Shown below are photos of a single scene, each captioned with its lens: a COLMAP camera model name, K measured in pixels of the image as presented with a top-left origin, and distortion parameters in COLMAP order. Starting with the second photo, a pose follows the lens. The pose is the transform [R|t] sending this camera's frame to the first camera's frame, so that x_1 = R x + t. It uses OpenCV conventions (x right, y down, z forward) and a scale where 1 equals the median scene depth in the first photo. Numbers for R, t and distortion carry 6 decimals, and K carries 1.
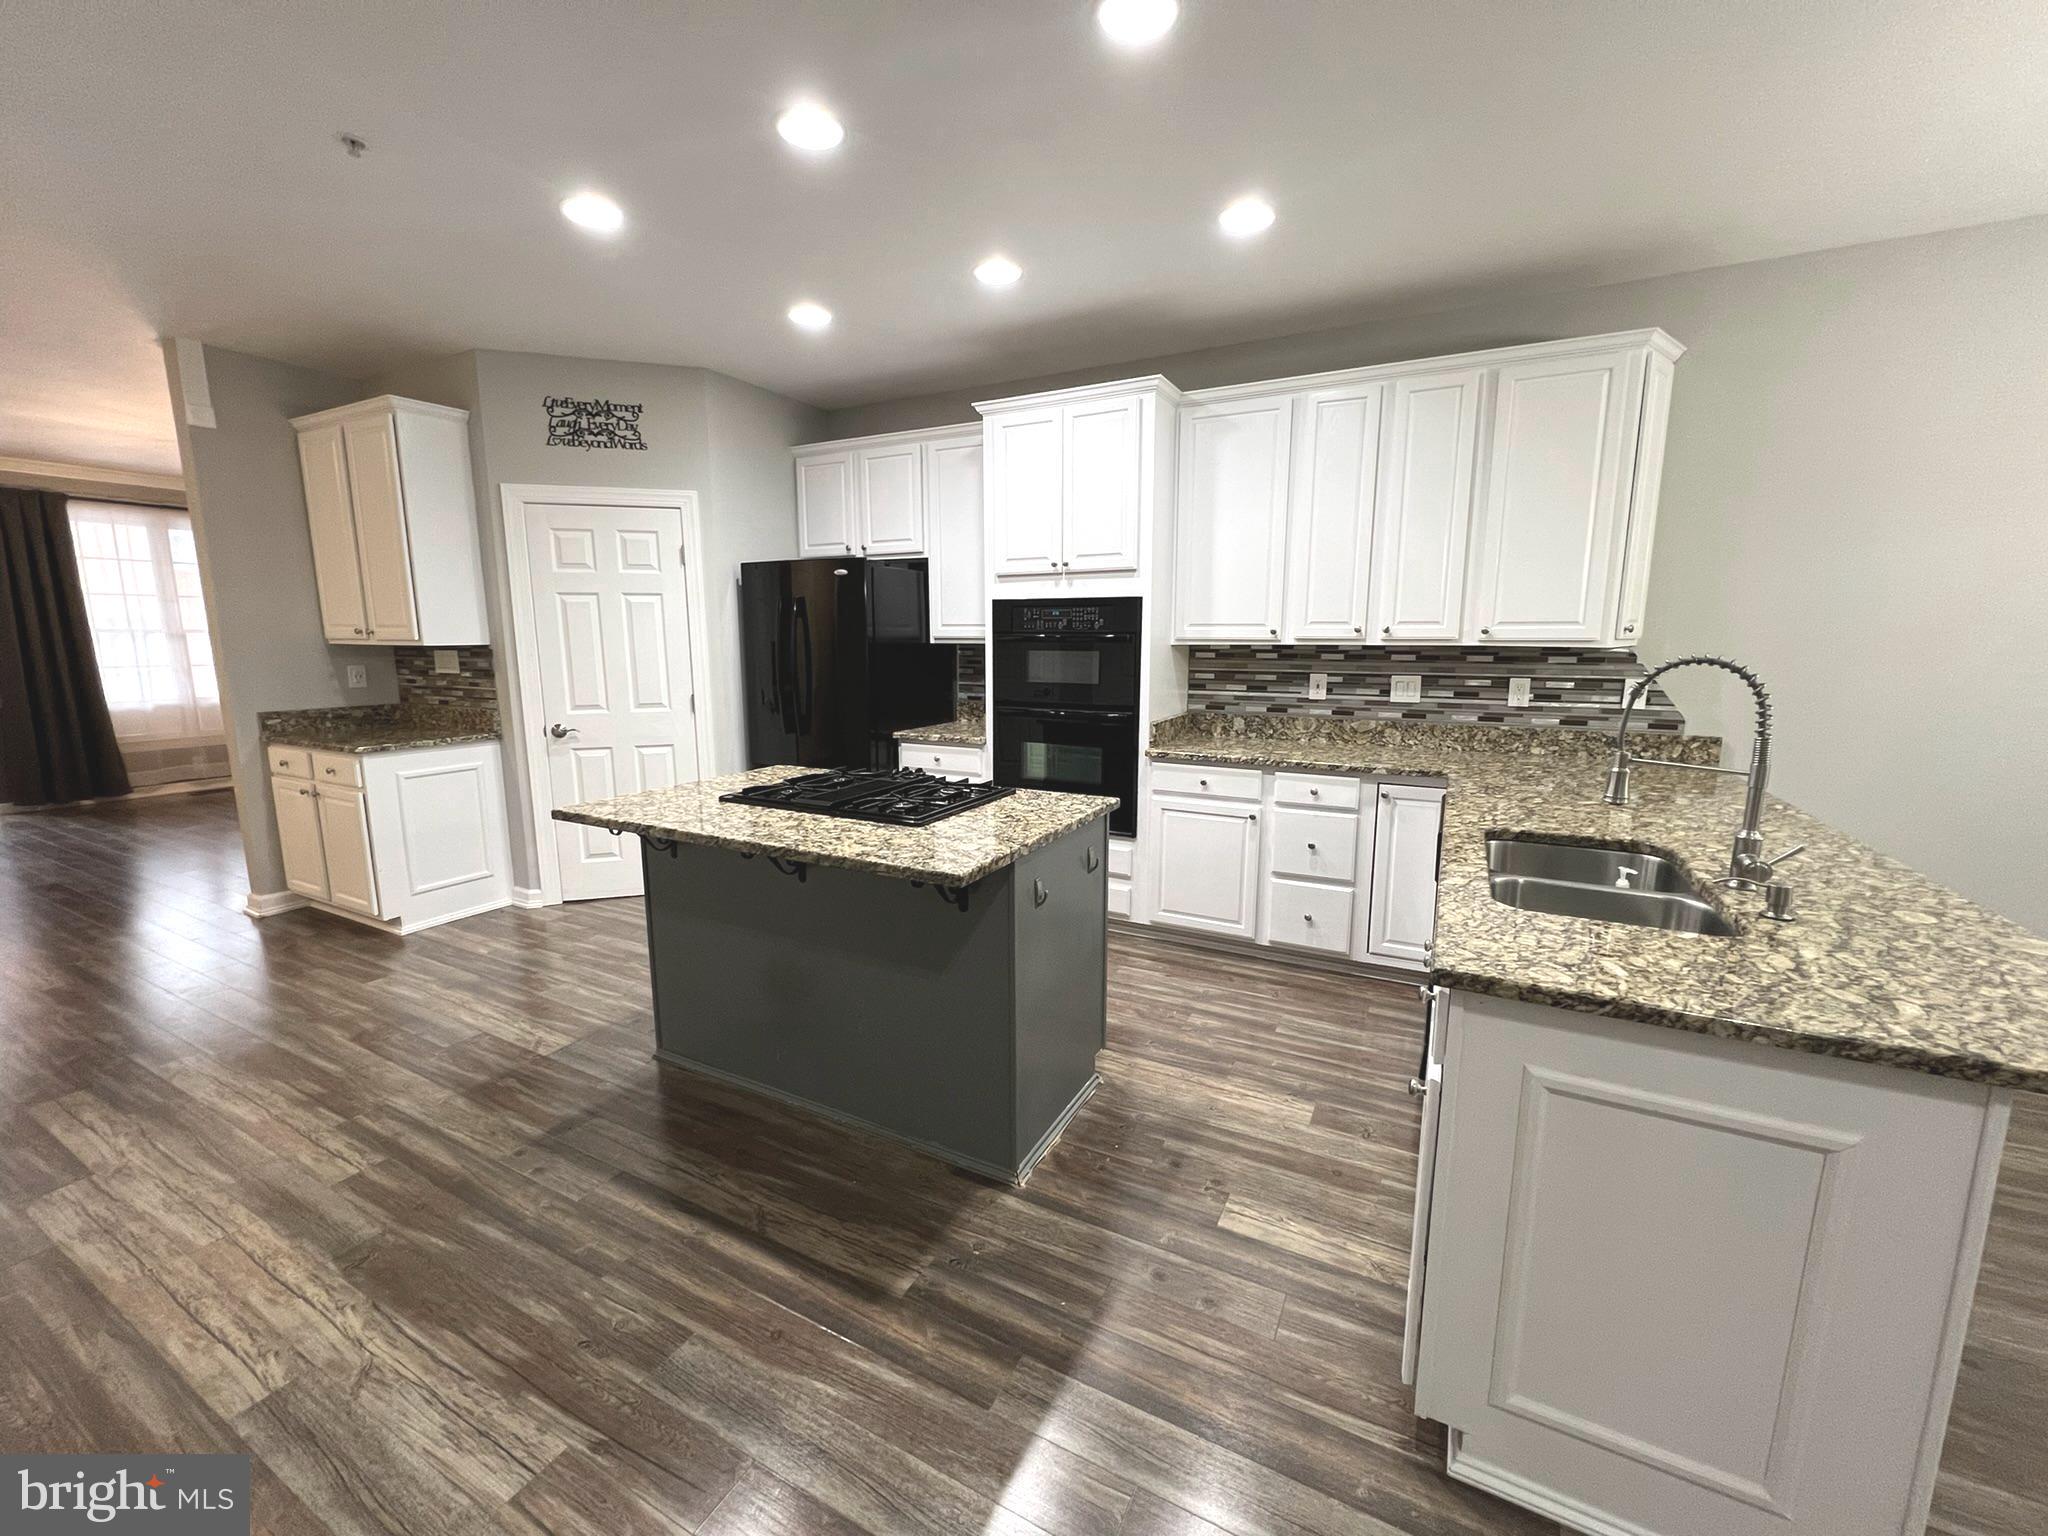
lens RADIAL K [[818.3, 0, 1023.7], [0, 818.3, 762.3], [0, 0, 1]] dist [-0.002751, 0.000598]
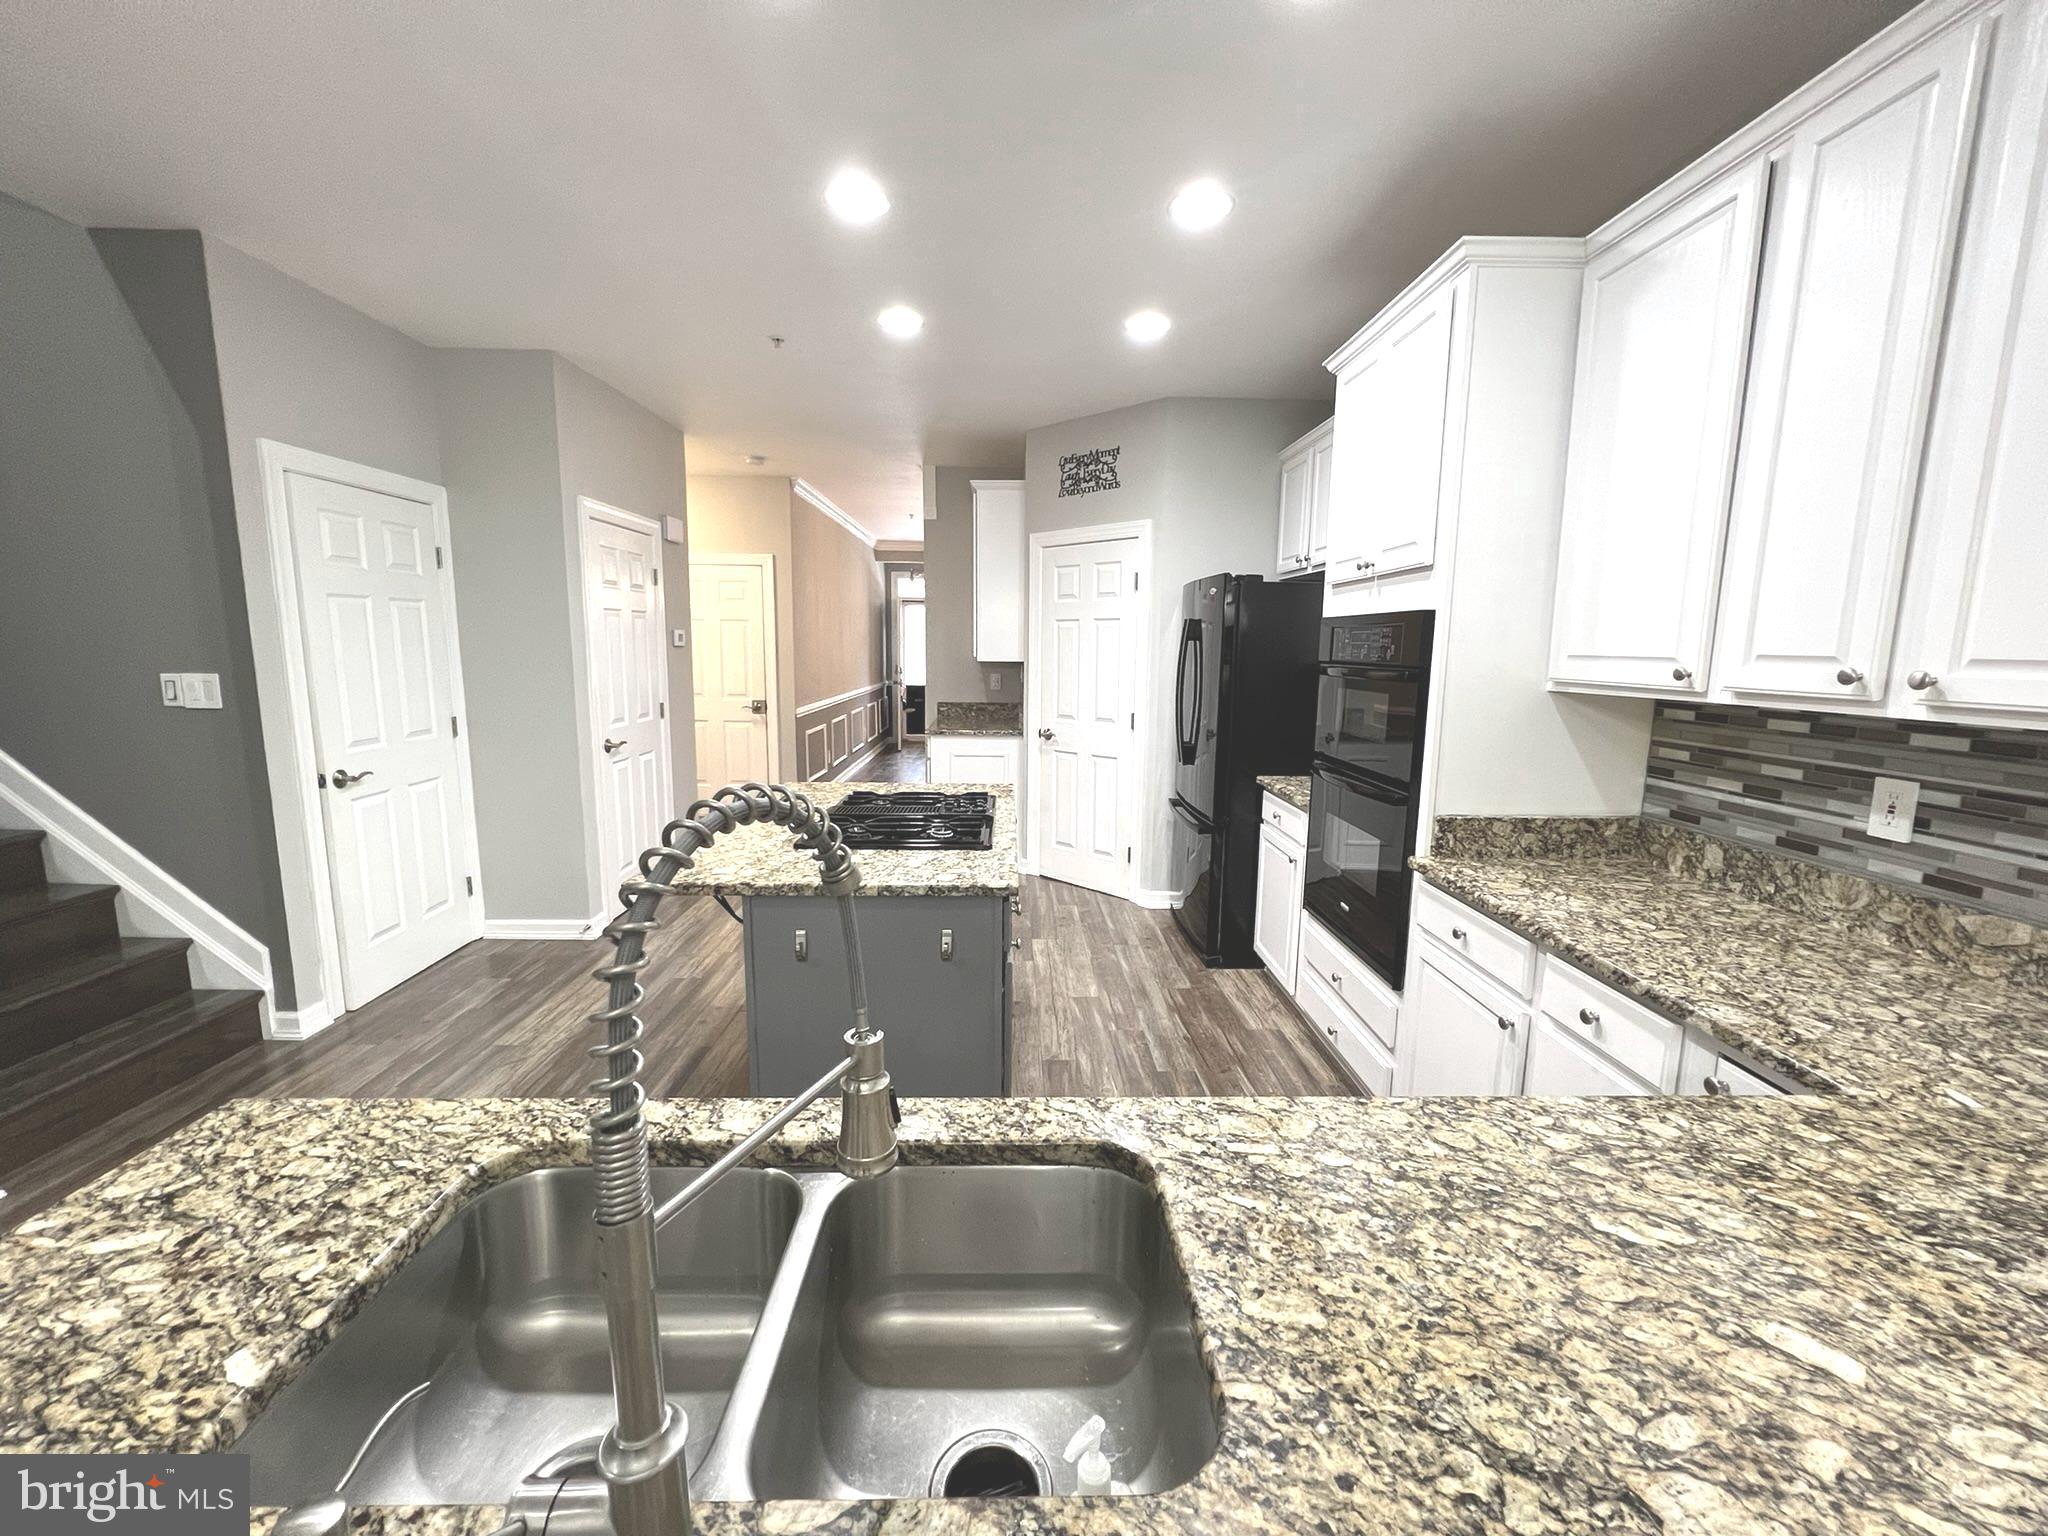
lens RADIAL K [[818.3, 0, 1025.1], [0, 818.3, 761.5], [0, 0, 1]] dist [-0.002751, 0.000598]
pose [[0.487474, 0.130185, -0.863378, 0.529629], [-0.148130, 0.986819, 0.065162, -0.082813], [0.860481, 0.096128, 0.500332, 0.429655]]
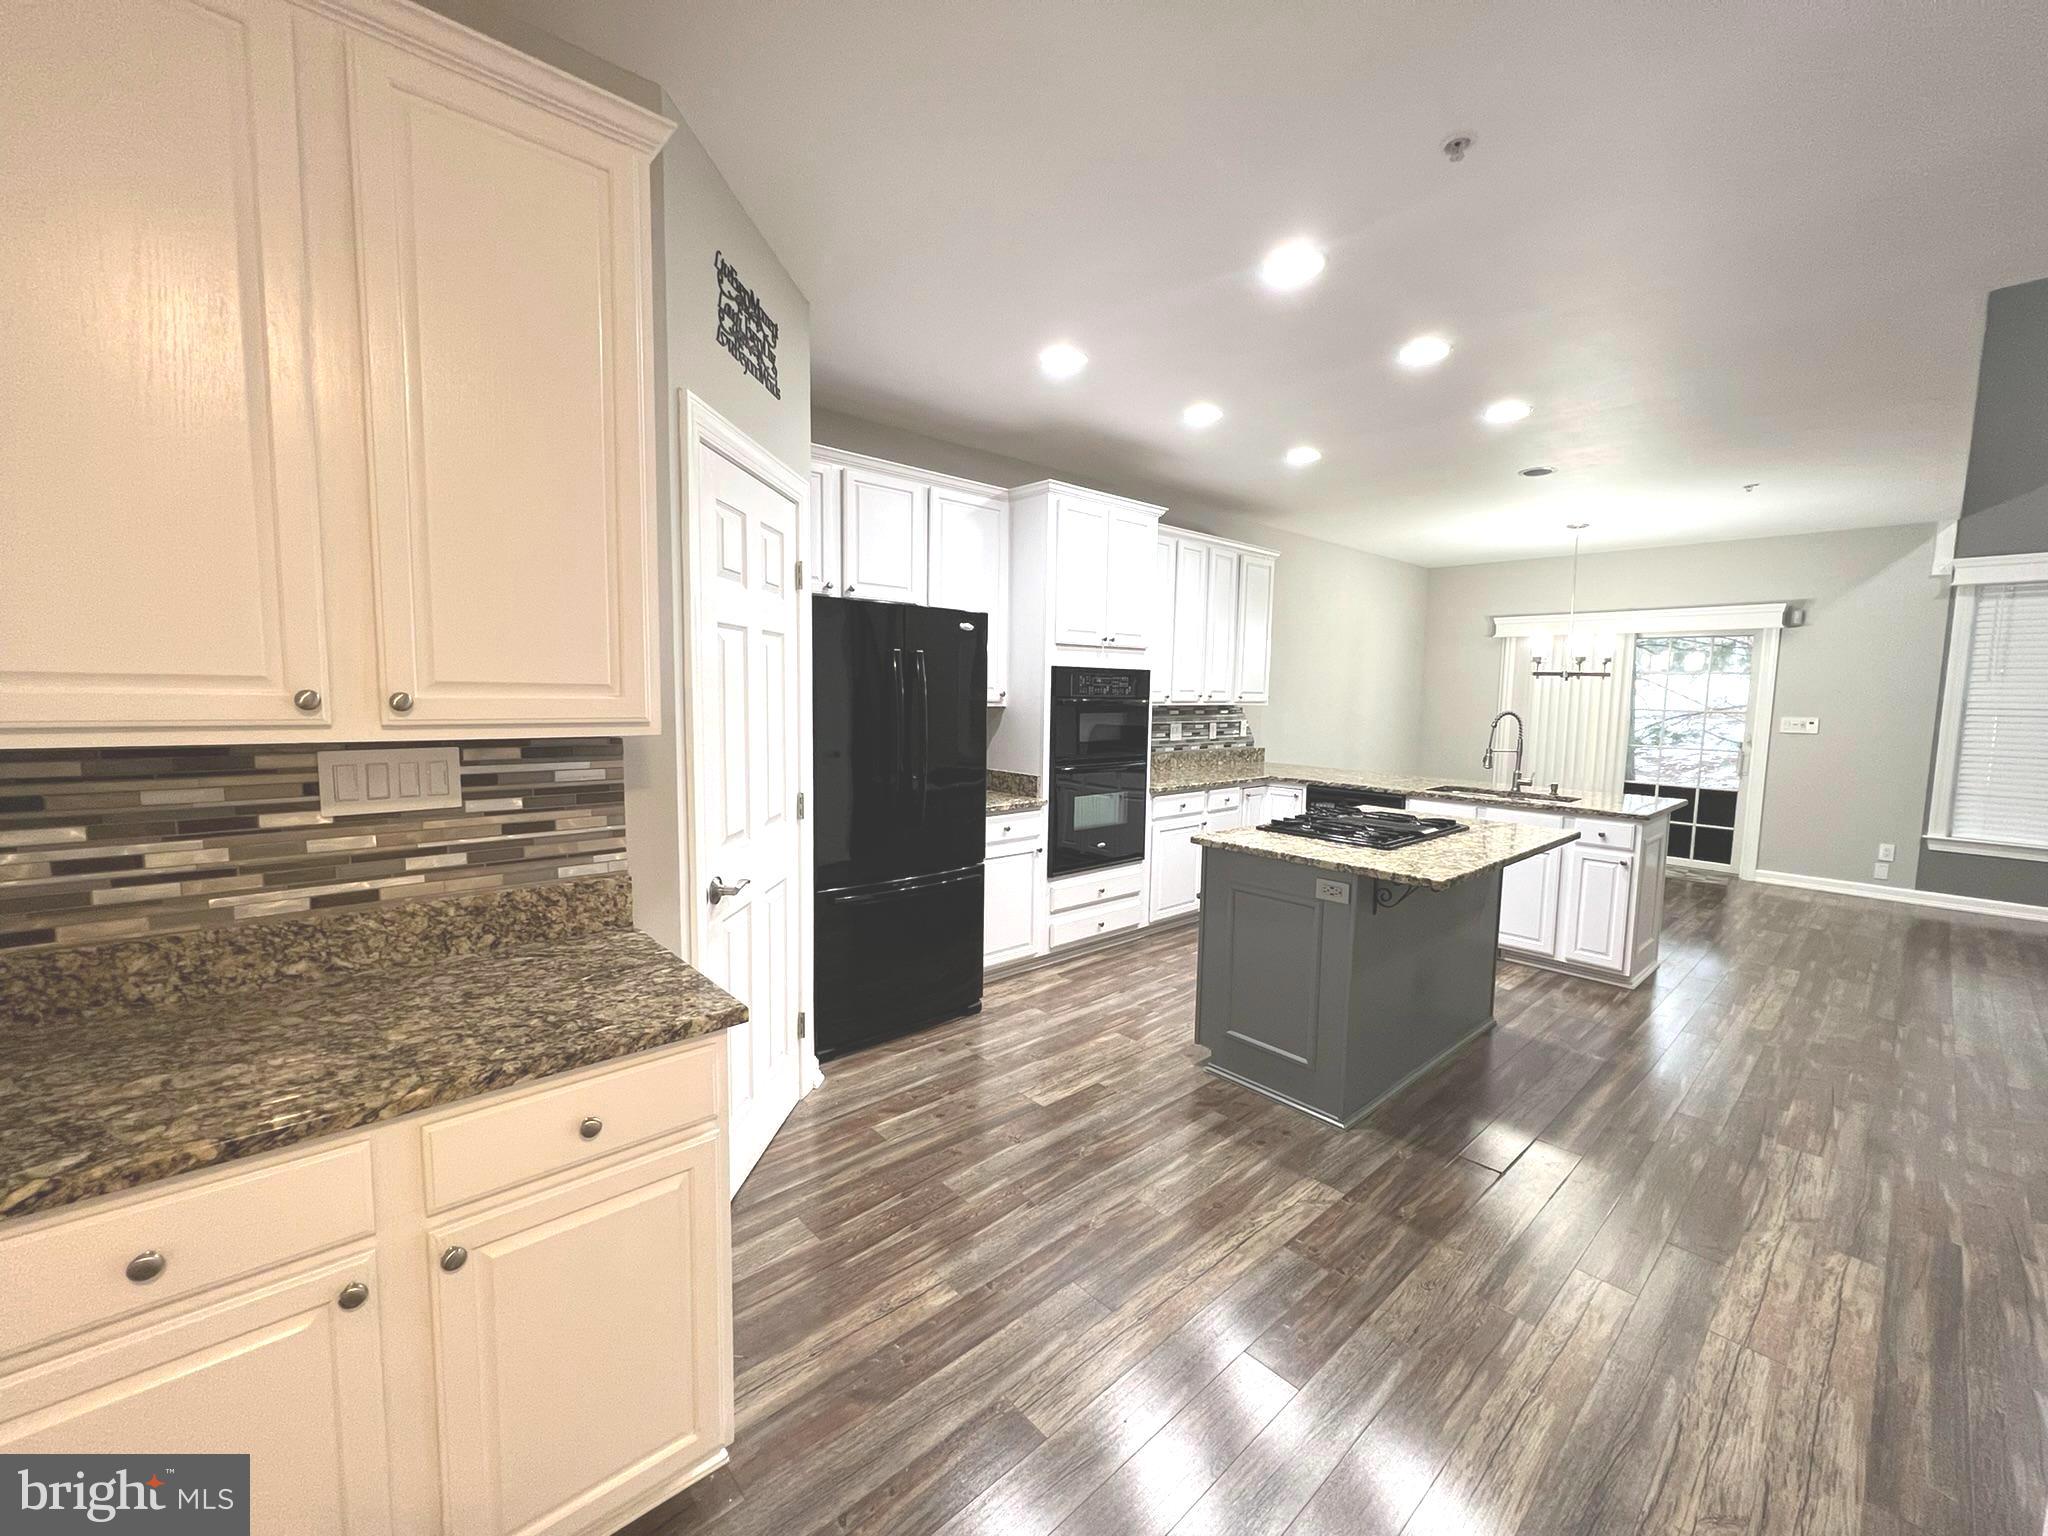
lens RADIAL K [[818.3, 0, 1023.7], [0, 818.3, 762.2], [0, 0, 1]] dist [-0.002751, 0.000598]
pose [[0.345908, -0.079229, 0.934917, -1.118965], [0.129293, 0.990948, 0.036140, -0.128238], [-0.929318, 0.108377, 0.353020, 0.728999]]
